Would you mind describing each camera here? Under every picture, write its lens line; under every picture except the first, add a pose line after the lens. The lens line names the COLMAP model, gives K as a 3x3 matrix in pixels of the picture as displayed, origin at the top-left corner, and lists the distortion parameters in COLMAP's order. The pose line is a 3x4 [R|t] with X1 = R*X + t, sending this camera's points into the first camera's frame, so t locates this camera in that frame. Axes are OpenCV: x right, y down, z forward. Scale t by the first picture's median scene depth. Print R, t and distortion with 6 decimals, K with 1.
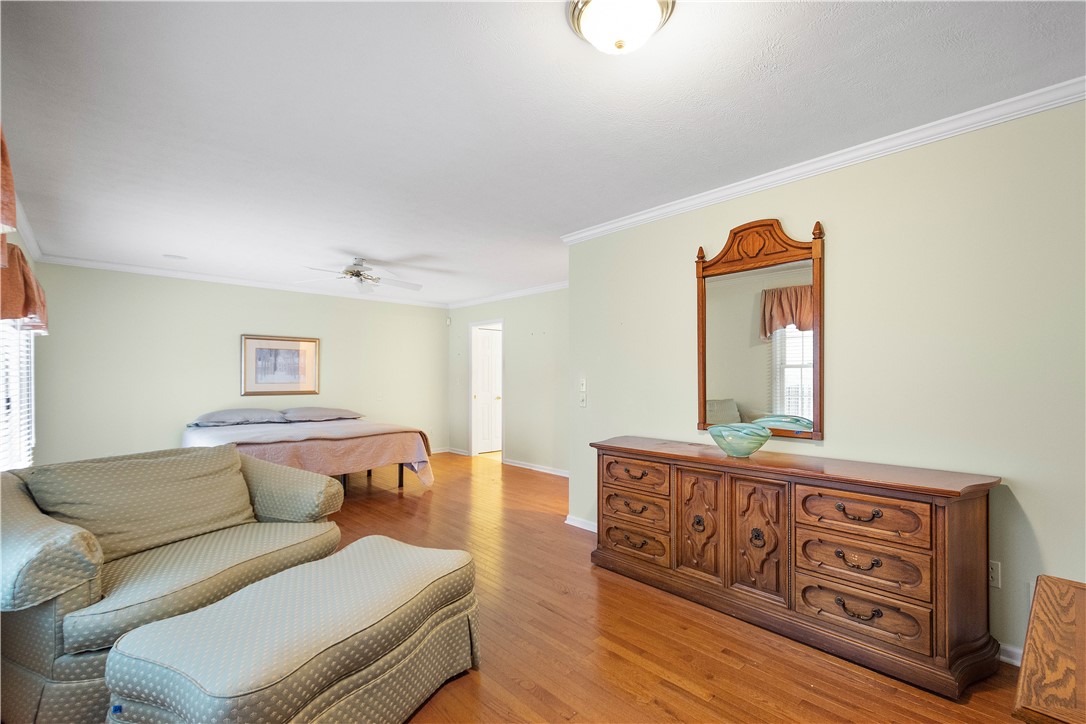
lens RADIAL K [[476.2, 0, 545.8], [0, 476.2, 379.4], [0, 0, 1]] dist [0.016056, 0.000027]
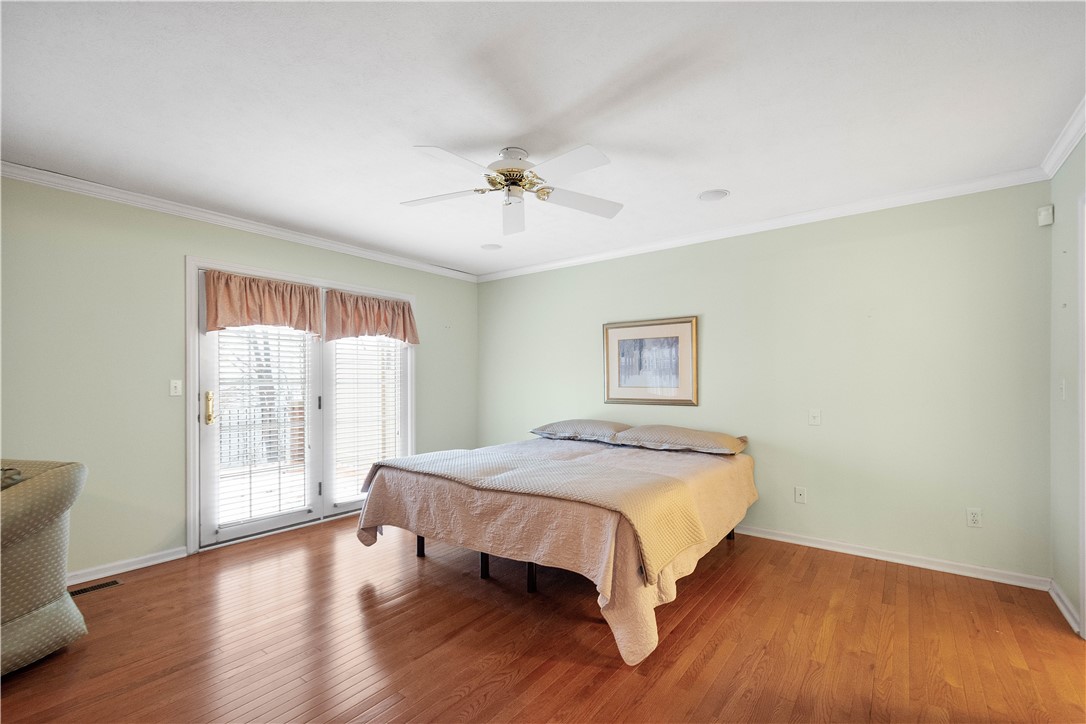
lens RADIAL K [[476.2, 0, 545.8], [0, 476.2, 379.4], [0, 0, 1]] dist [0.016056, 0.000027]
pose [[0.176566, -0.009021, -0.984248, 0.102126], [-0.002690, 0.999950, -0.009648, 0.003282], [0.984285, 0.004351, 0.176533, 0.758772]]
